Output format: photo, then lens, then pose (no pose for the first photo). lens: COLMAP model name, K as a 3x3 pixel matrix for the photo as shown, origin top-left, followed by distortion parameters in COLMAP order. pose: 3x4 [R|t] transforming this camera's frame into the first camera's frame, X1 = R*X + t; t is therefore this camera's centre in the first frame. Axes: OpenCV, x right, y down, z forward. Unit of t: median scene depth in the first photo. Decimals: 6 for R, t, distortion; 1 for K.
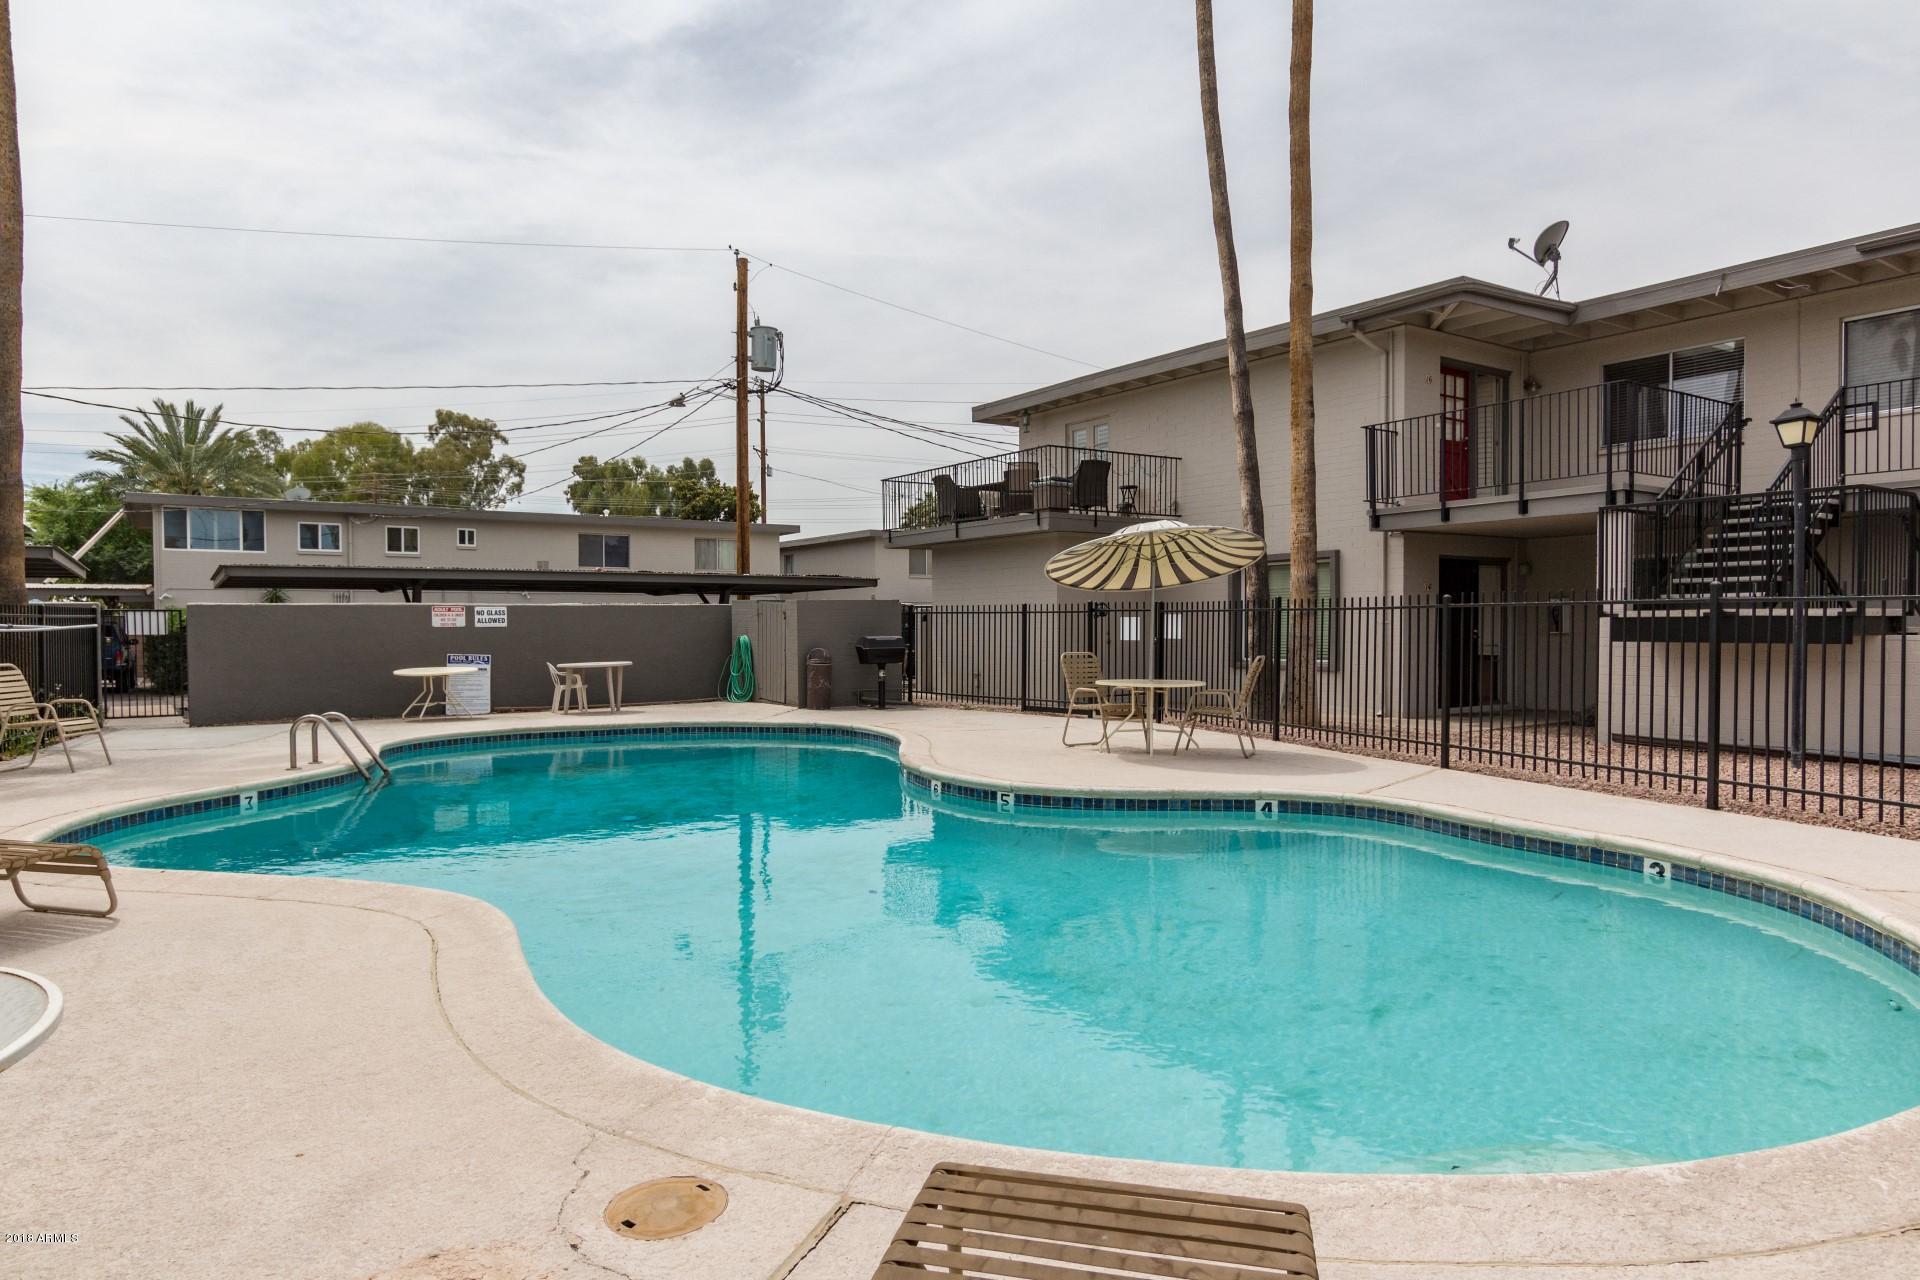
lens RADIAL K [[1177.3, 0, 956.6], [0, 1177.3, 645.0], [0, 0, 1]] dist [0.003674, 0.002873]
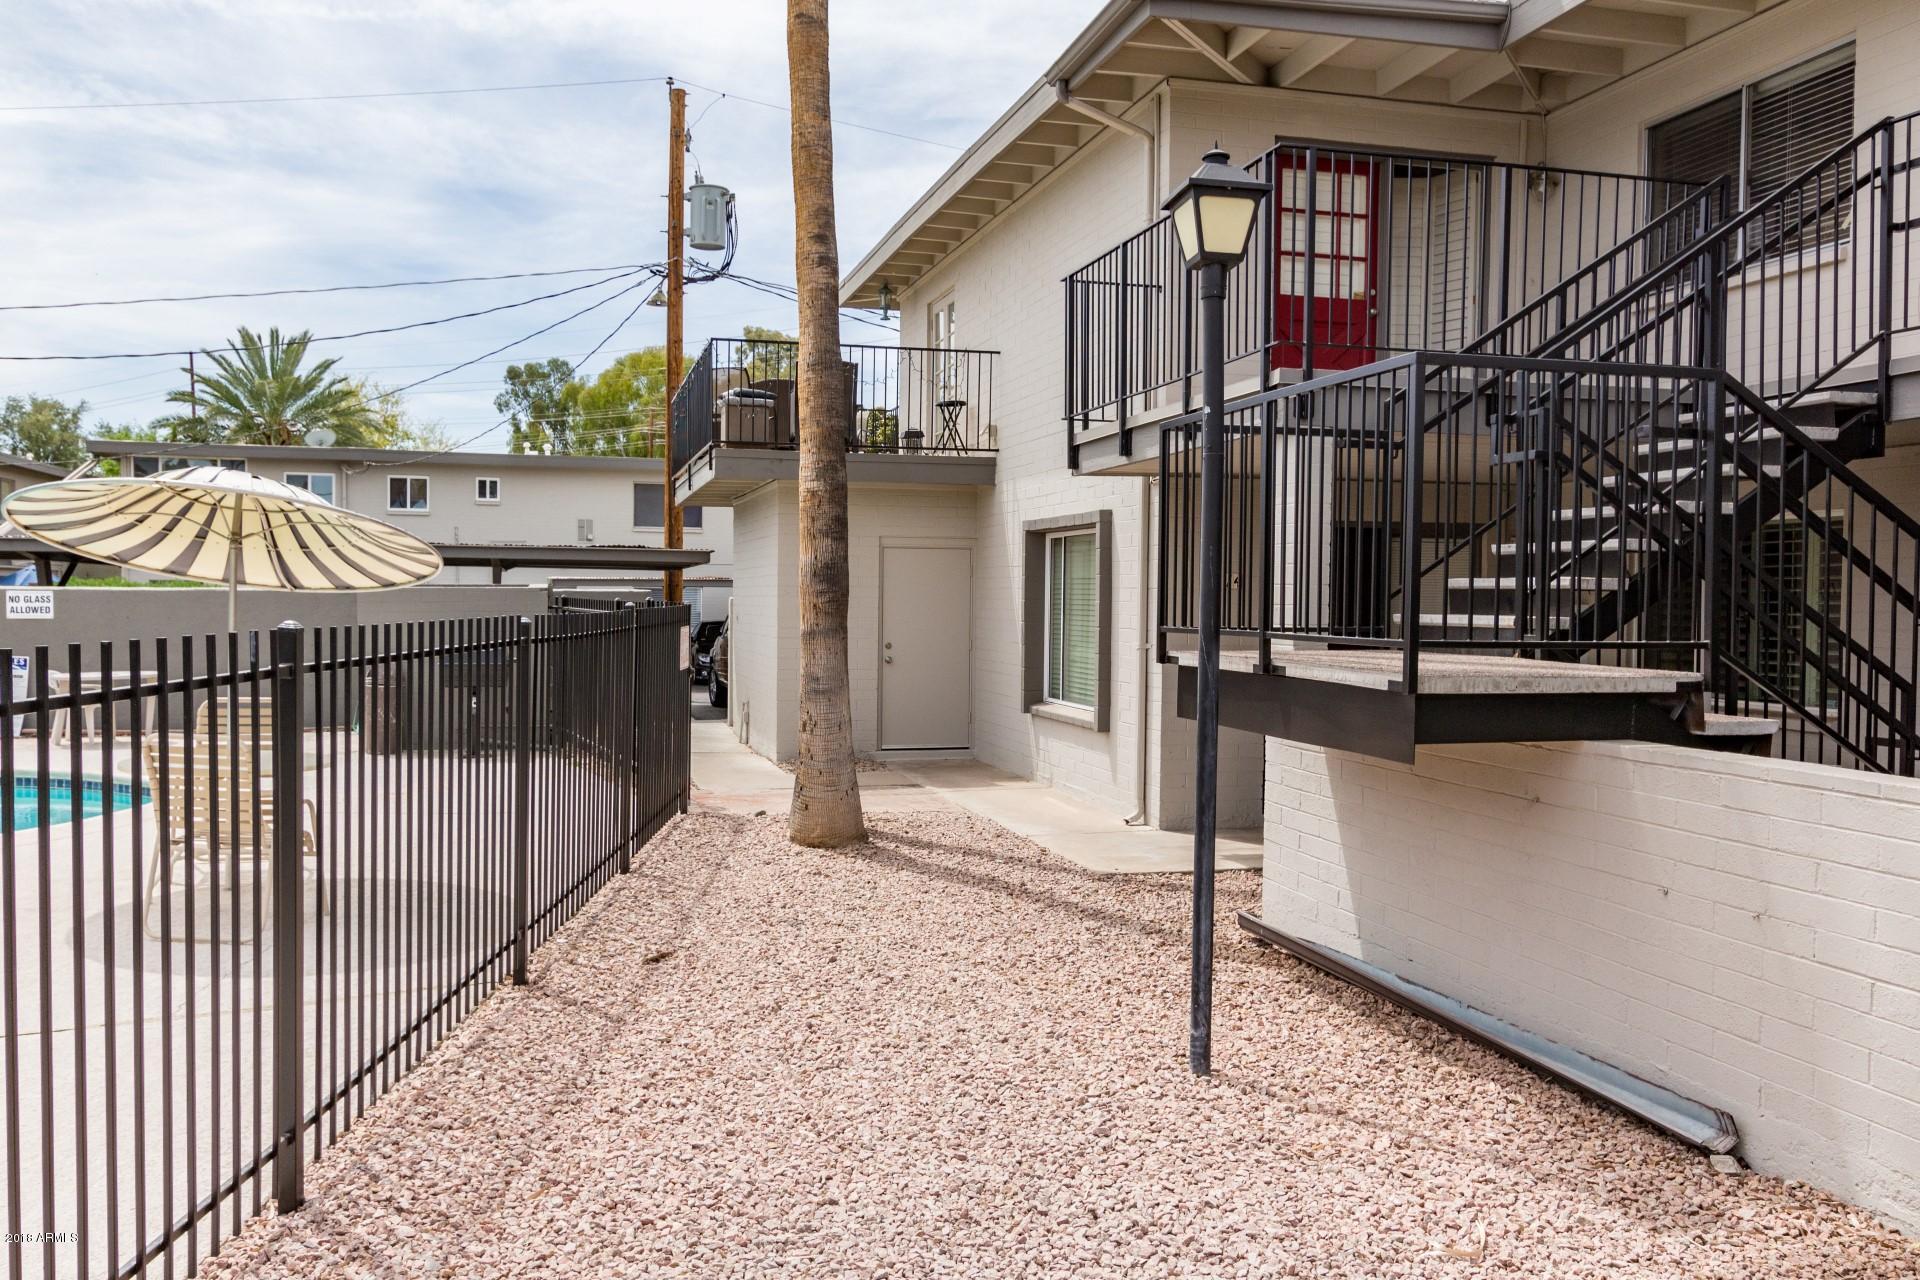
lens RADIAL K [[1576.5, 0, 960.8], [0, 1576.5, 635.3], [0, 0, 1]] dist [-0.000717, -0.007026]
pose [[0.941320, 0.023466, -0.336698, 0.299152], [-0.021221, 0.999721, 0.010345, -0.017175], [0.336847, -0.002593, 0.941556, 0.174119]]
